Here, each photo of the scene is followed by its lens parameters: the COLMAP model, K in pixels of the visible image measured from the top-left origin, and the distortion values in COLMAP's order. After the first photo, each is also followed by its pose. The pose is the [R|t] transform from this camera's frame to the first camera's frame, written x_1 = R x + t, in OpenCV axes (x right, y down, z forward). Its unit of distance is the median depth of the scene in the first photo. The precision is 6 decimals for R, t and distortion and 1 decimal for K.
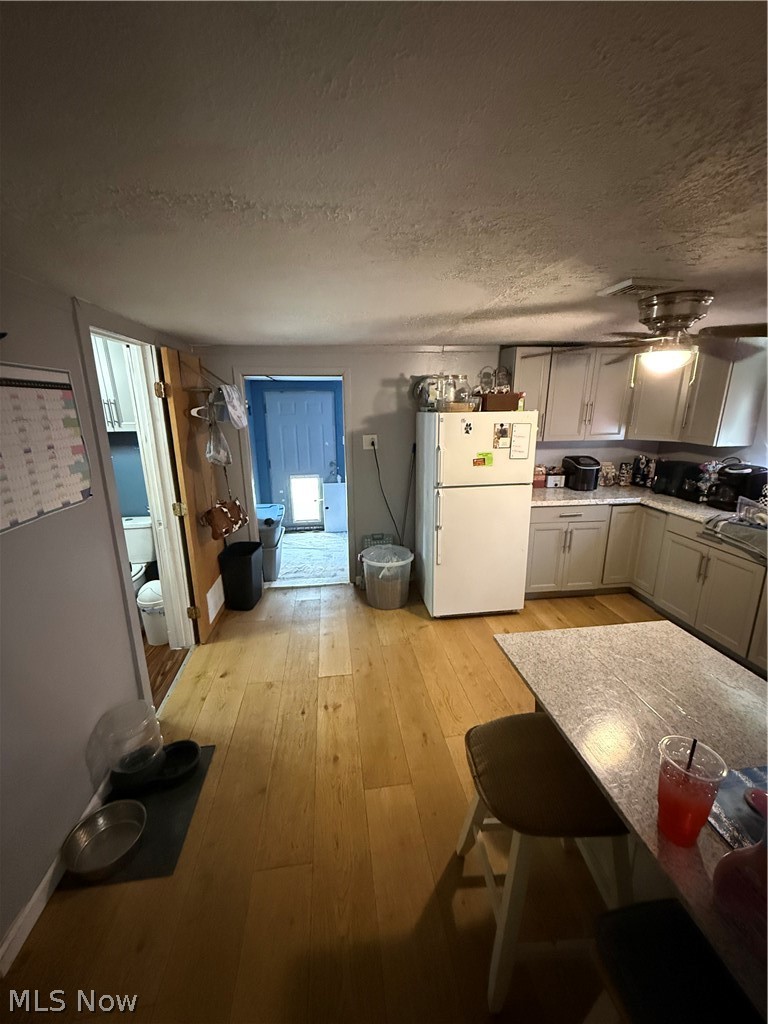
lens RADIAL K [[409.4, 0, 384.0], [0, 409.4, 512.0], [0, 0, 1]] dist [-0.001707, 0.000498]
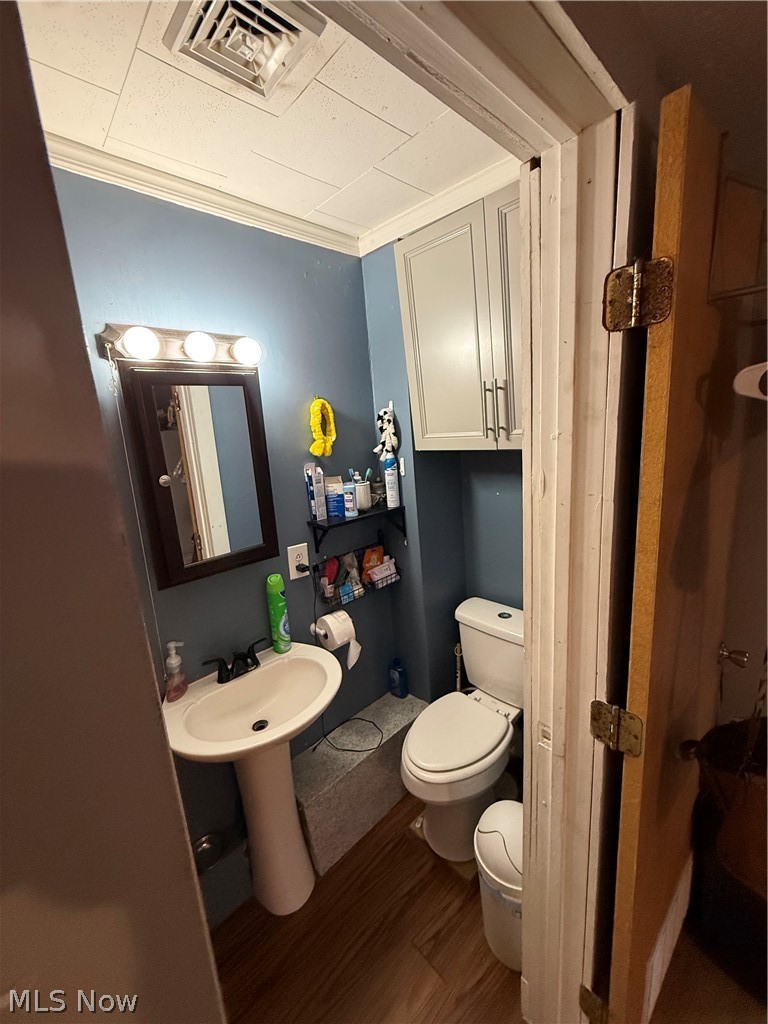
lens RADIAL K [[409.4, 0, 384.0], [0, 409.4, 512.0], [0, 0, 1]] dist [-0.001707, 0.000498]
pose [[0.578374, 0.134760, -0.804564, -0.100181], [-0.144248, 0.987615, 0.061725, -0.039406], [0.802917, 0.080357, 0.590649, 0.180497]]
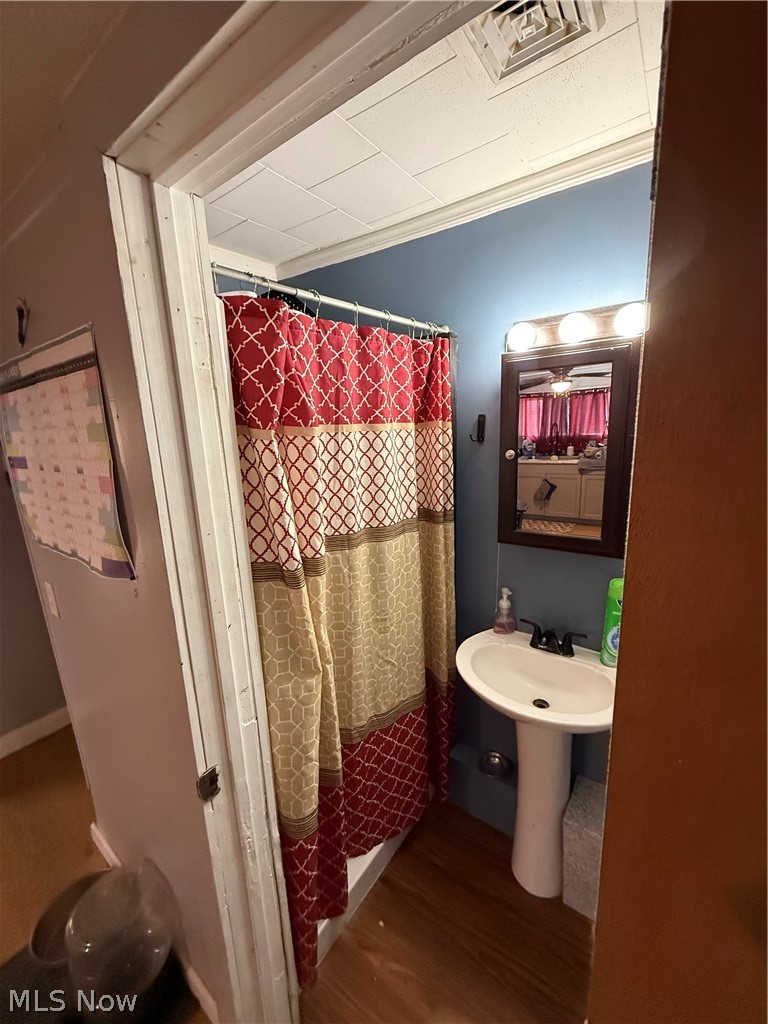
lens RADIAL K [[409.4, 0, 384.0], [0, 409.4, 512.0], [0, 0, 1]] dist [-0.001707, 0.000498]
pose [[-0.697883, 0.178505, -0.693610, -0.101599], [-0.137391, 0.917090, 0.374257, -0.058008], [0.702910, 0.356484, -0.615497, 0.252080]]
